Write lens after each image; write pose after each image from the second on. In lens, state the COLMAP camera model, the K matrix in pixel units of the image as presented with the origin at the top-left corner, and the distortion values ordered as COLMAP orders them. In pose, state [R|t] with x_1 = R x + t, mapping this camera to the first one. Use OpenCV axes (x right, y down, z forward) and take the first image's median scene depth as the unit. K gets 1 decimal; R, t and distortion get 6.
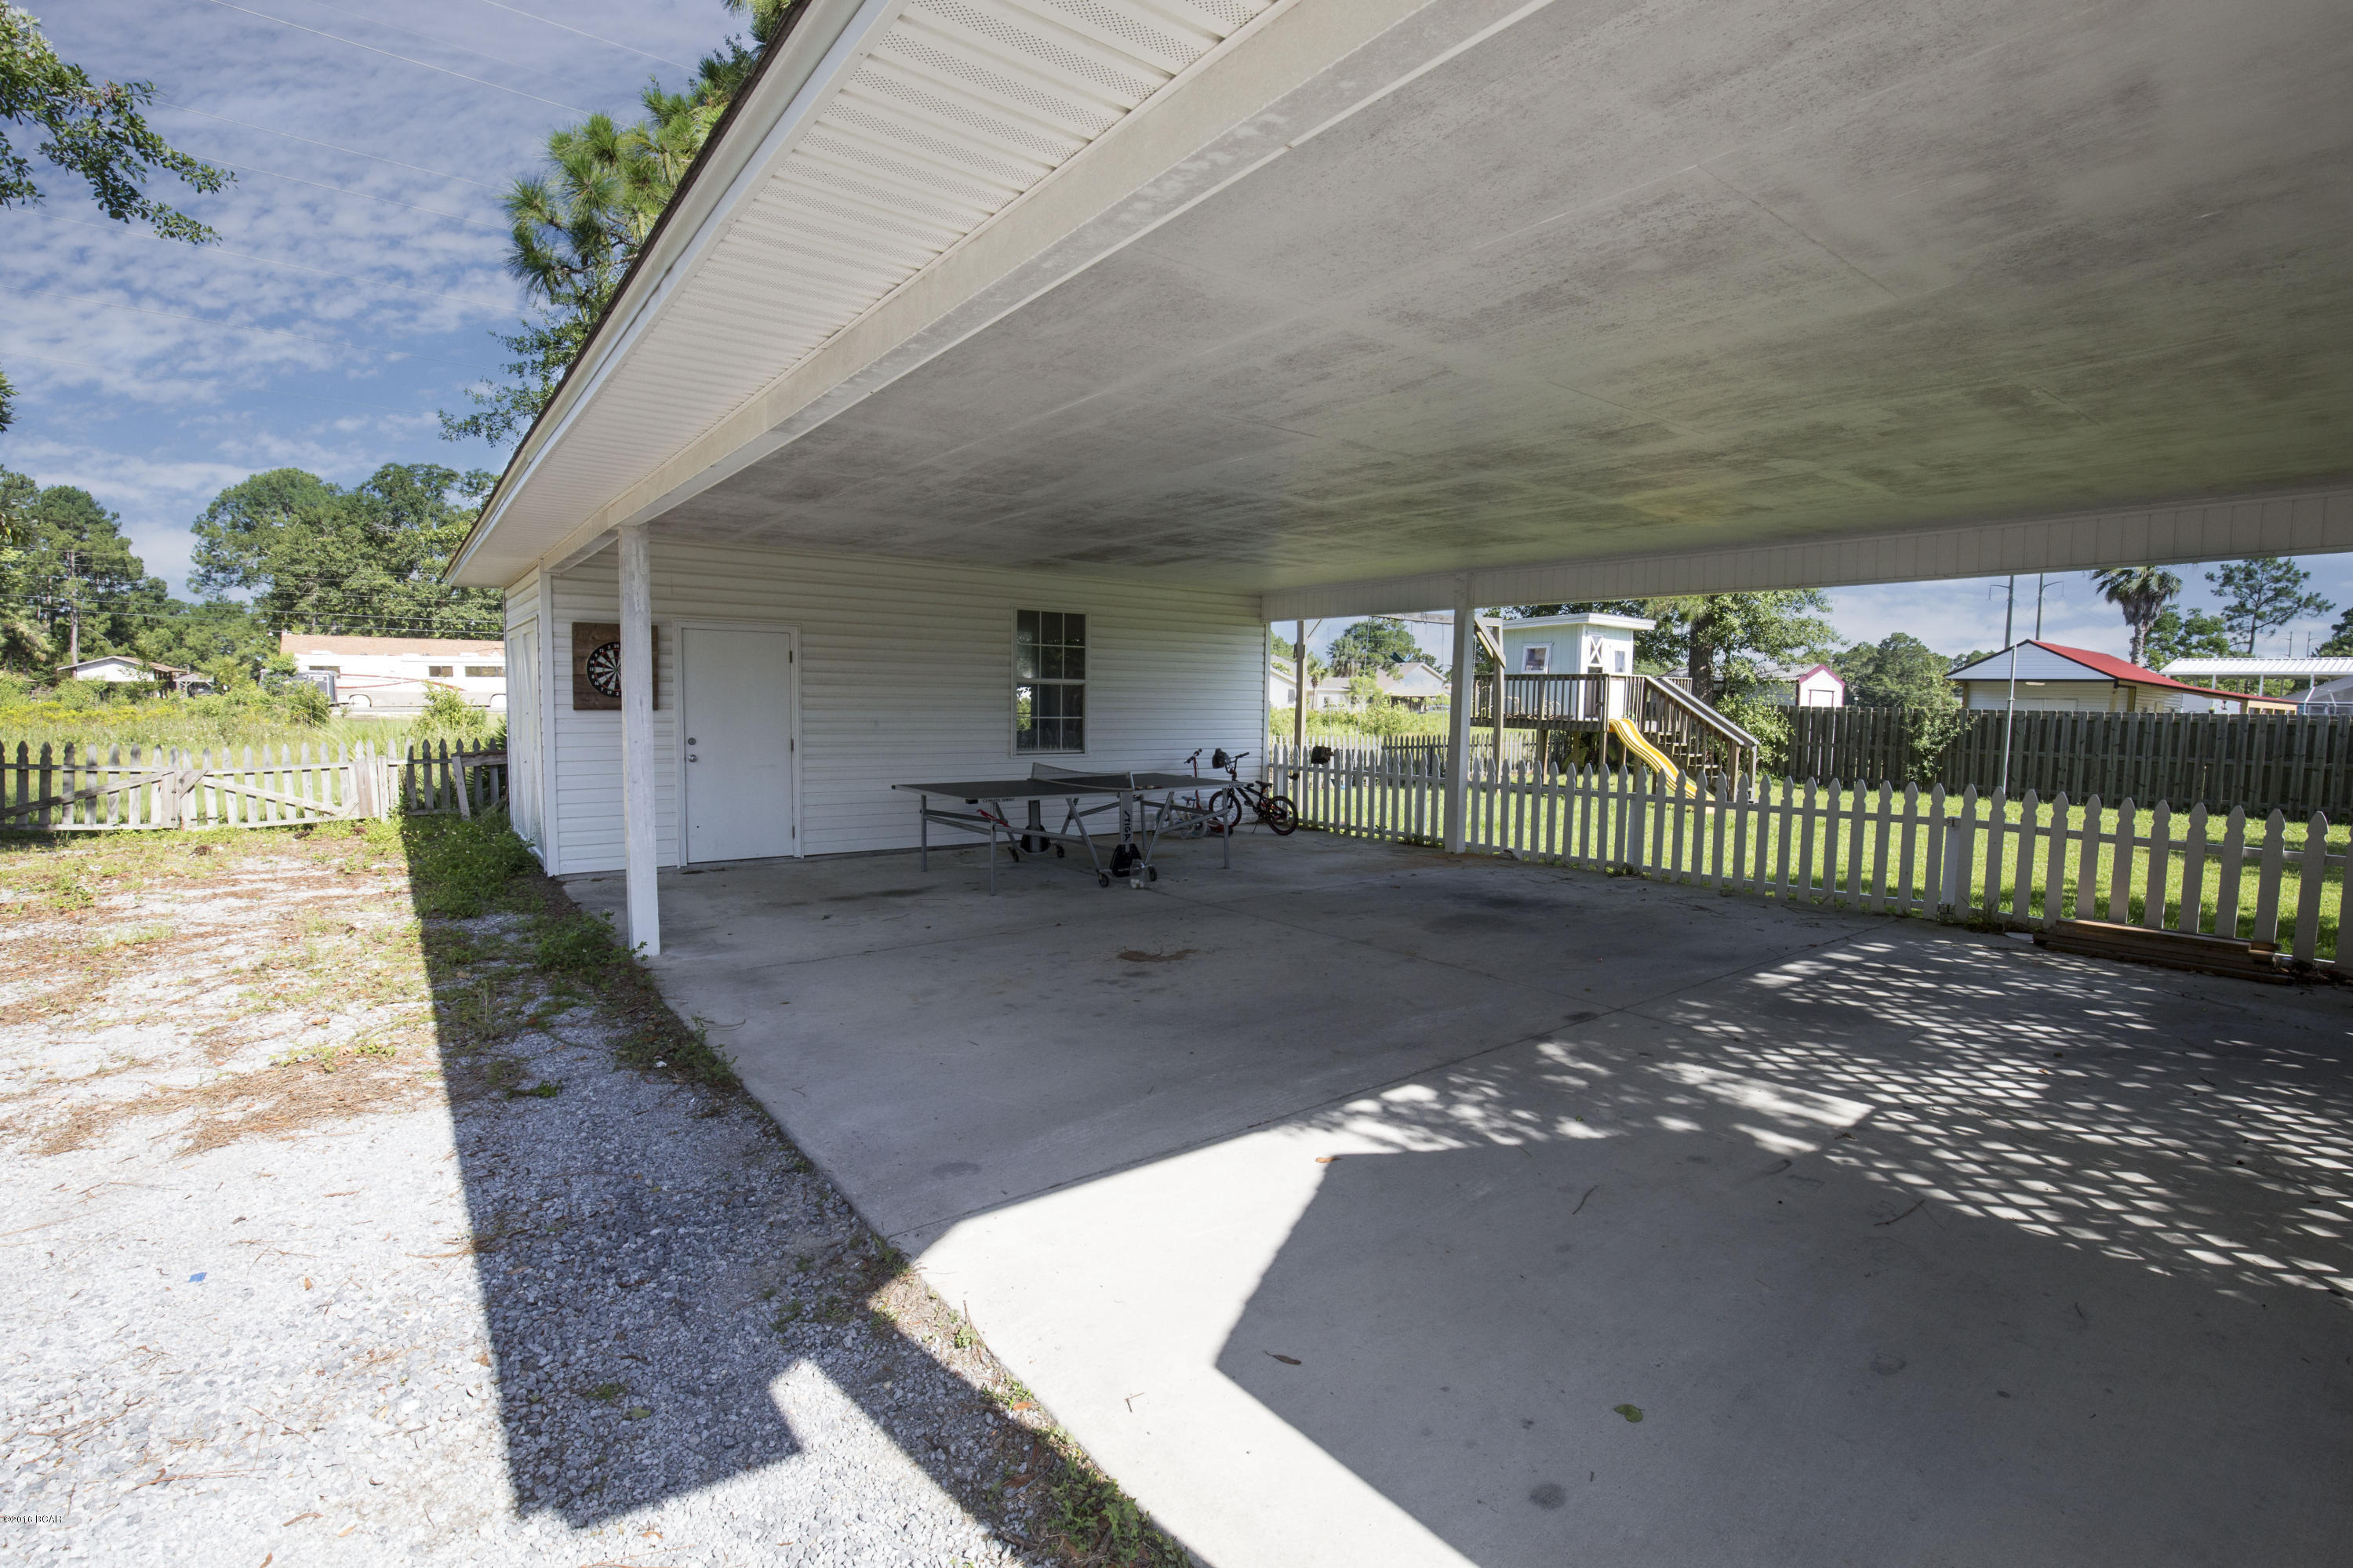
lens RADIAL K [[1074.2, 0, 1182.3], [0, 1074.2, 790.6], [0, 0, 1]] dist [-0.037915, 0.008322]
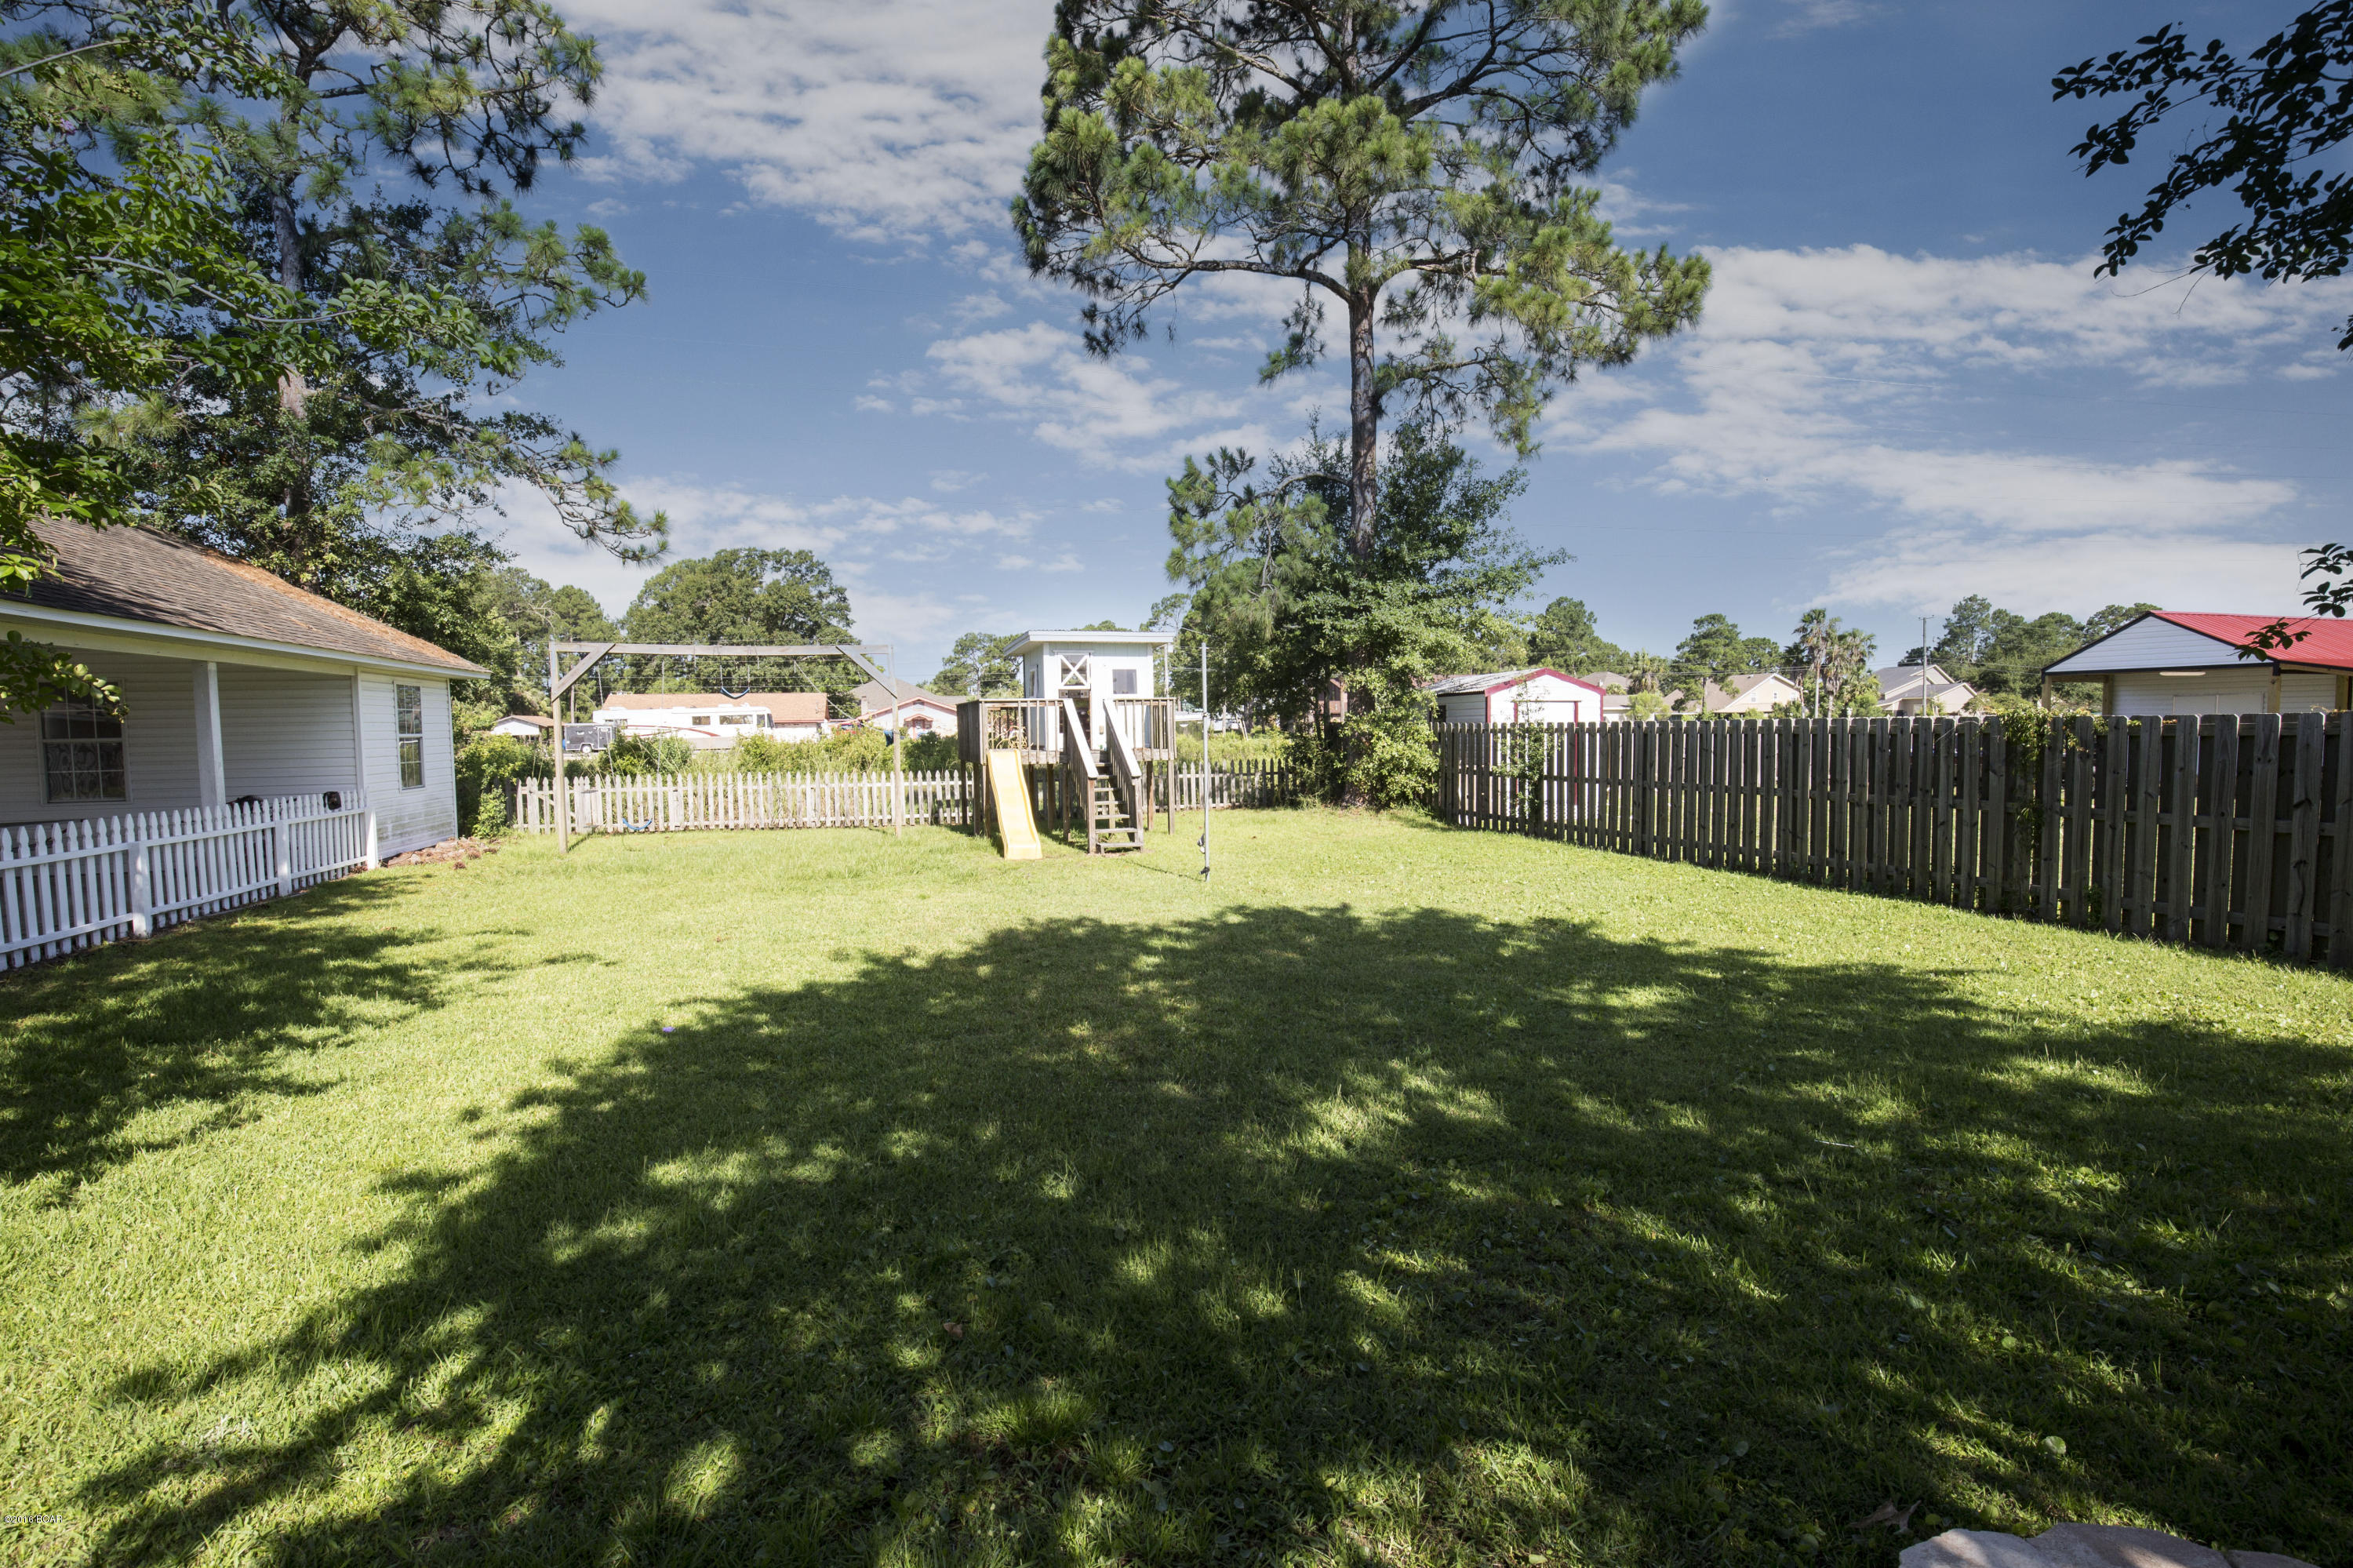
lens RADIAL K [[1074.2, 0, 1193.2], [0, 1074.2, 795.9], [0, 0, 1]] dist [-0.037915, 0.008322]
pose [[0.935197, -0.009748, -0.353994, 0.390021], [0.003663, 0.999834, -0.017856, -0.004548], [0.354109, 0.015402, 0.935077, 0.090033]]
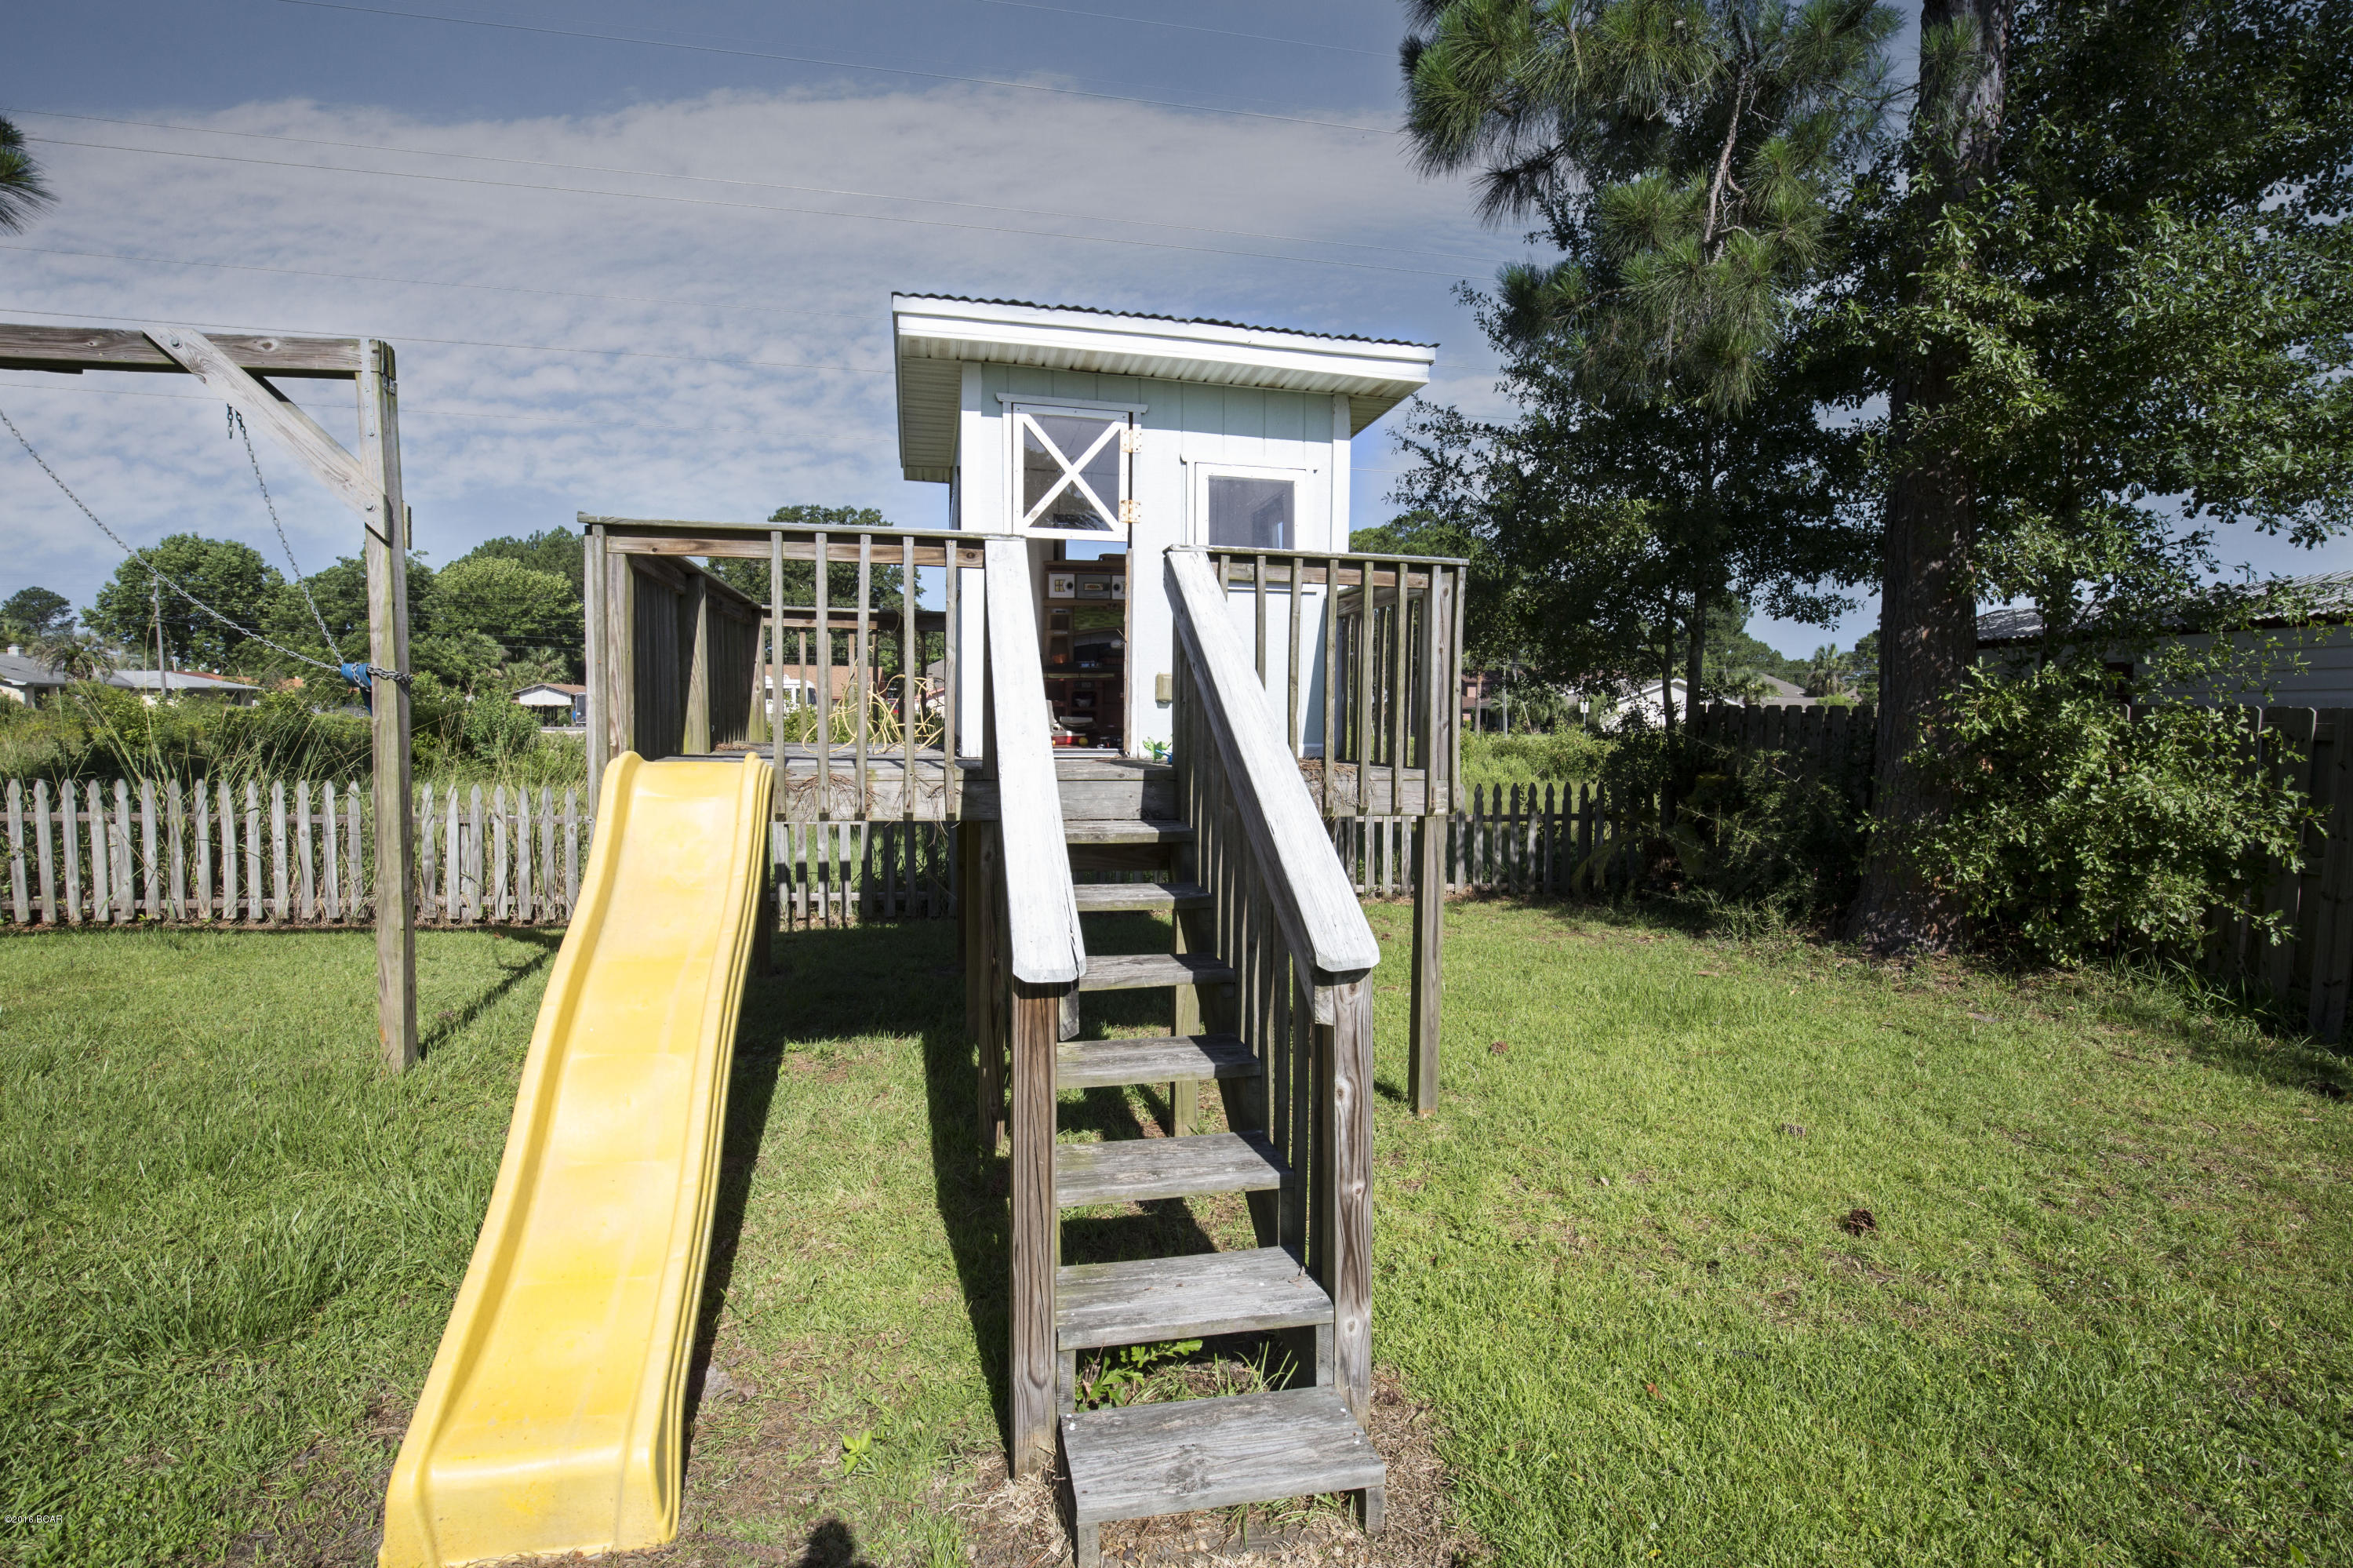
lens RADIAL K [[1074.2, 0, 1186.1], [0, 1074.2, 777.0], [0, 0, 1]] dist [-0.037915, 0.008322]
pose [[0.899105, 0.018622, -0.437337, 0.255642], [-0.033423, 0.999099, -0.026172, -0.026448], [0.436455, 0.038149, 0.898917, 0.378630]]
